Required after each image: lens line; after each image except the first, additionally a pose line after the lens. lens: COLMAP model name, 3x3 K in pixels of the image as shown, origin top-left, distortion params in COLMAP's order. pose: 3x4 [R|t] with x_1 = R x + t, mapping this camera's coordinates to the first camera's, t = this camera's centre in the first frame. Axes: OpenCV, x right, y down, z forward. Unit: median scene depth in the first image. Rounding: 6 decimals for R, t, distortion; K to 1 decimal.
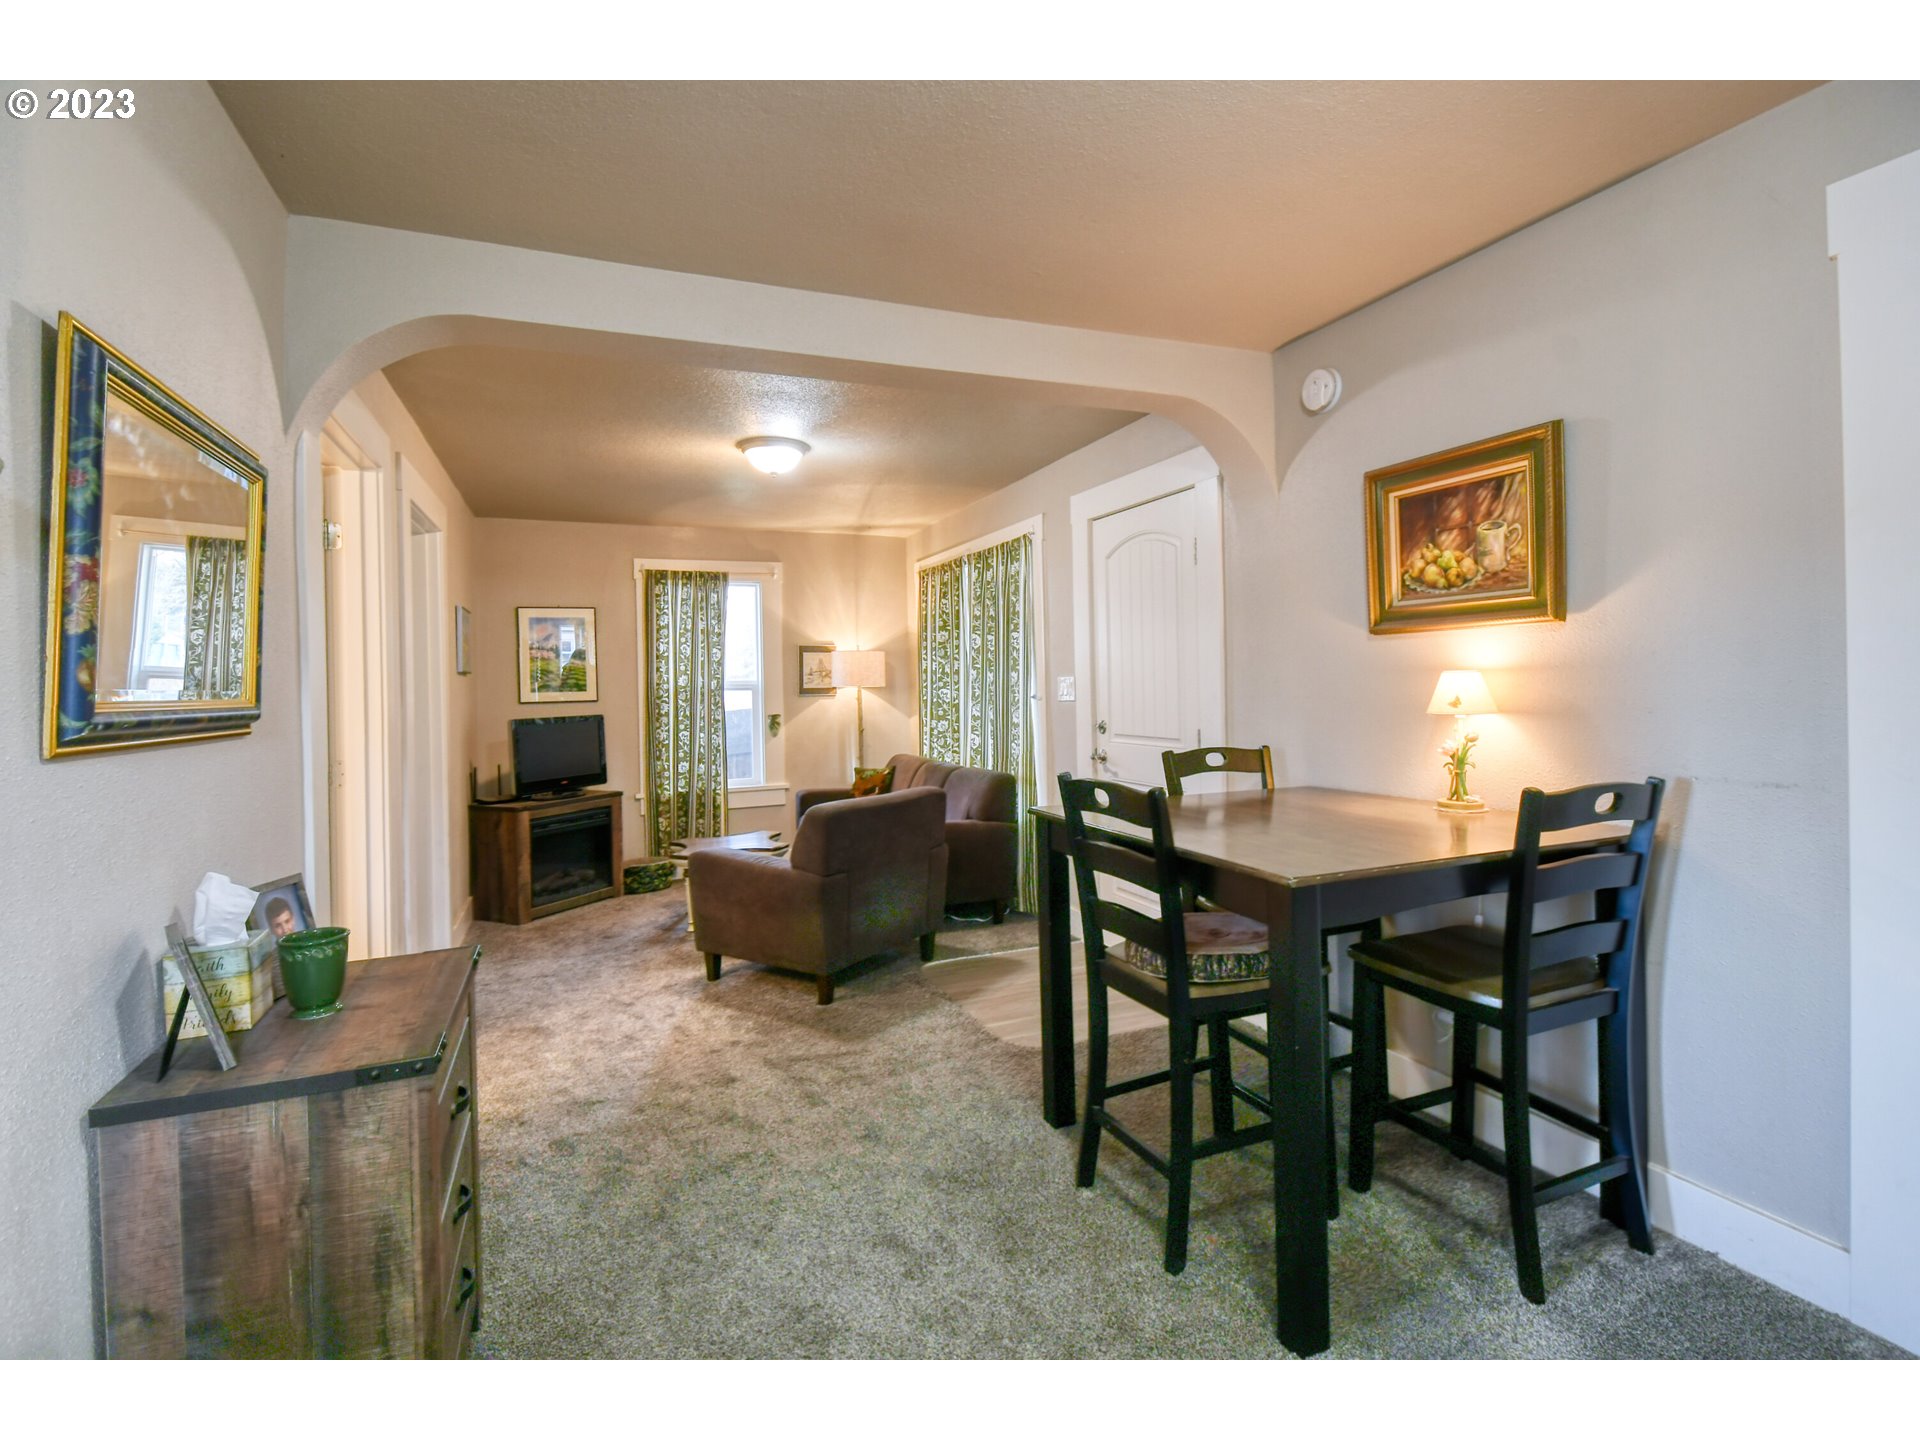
lens RADIAL K [[962.5, 0, 968.9], [0, 962.5, 734.9], [0, 0, 1]] dist [0.018540, -0.025311]
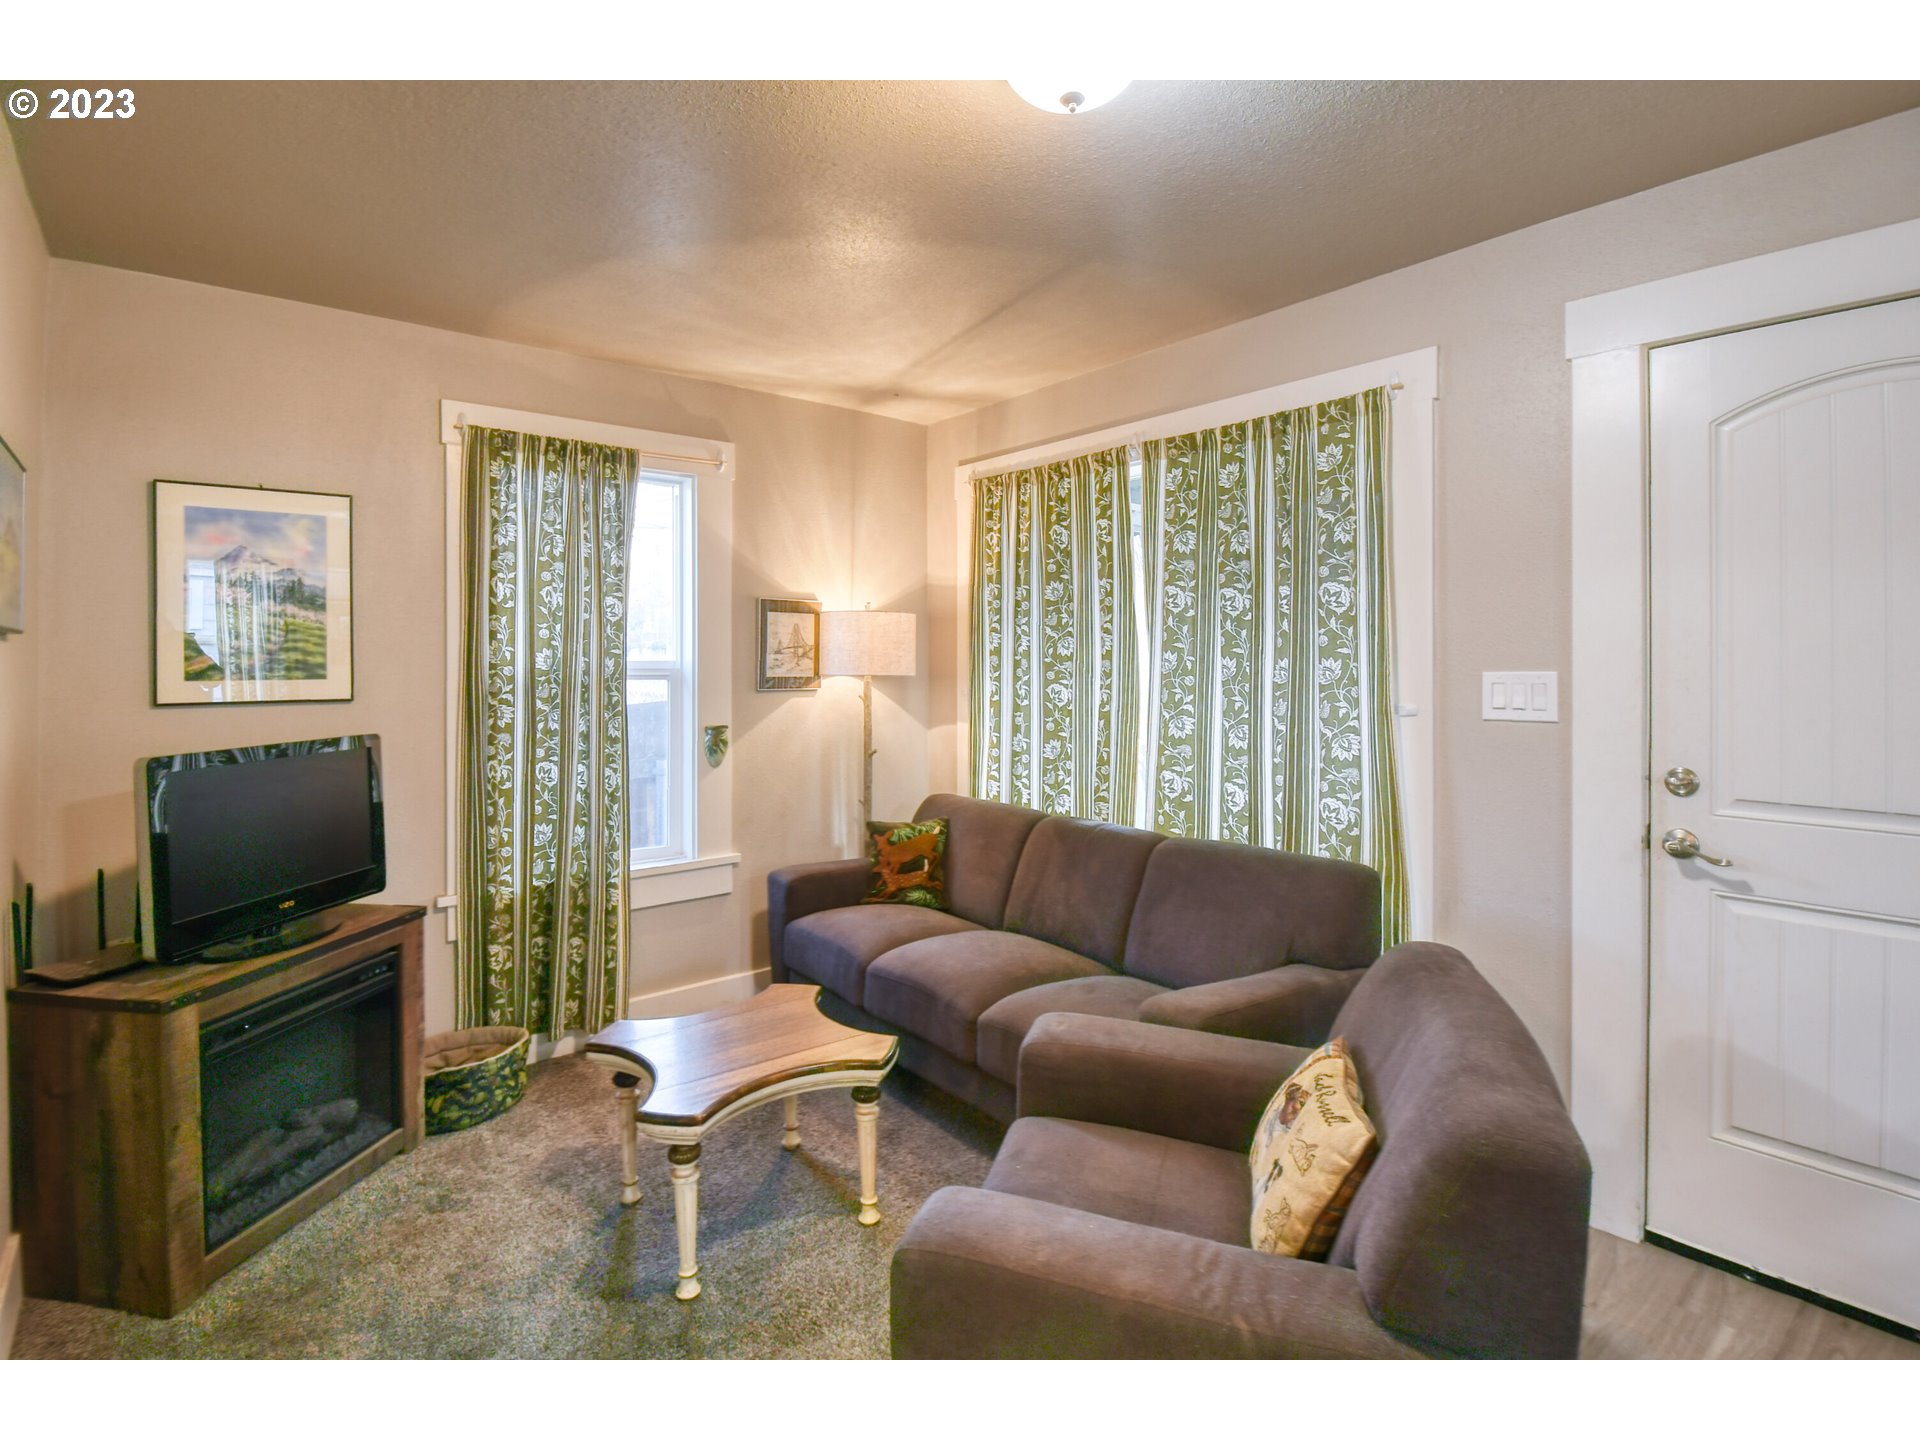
lens RADIAL K [[1004.3, 0, 1007.3], [0, 1004.3, 695.3], [0, 0, 1]] dist [0.018477, -0.025912]
pose [[0.951221, 0.008275, 0.308400, -0.231790], [-0.000964, 0.999715, -0.023851, -0.026138], [-0.308509, 0.022390, 0.950958, 0.441098]]
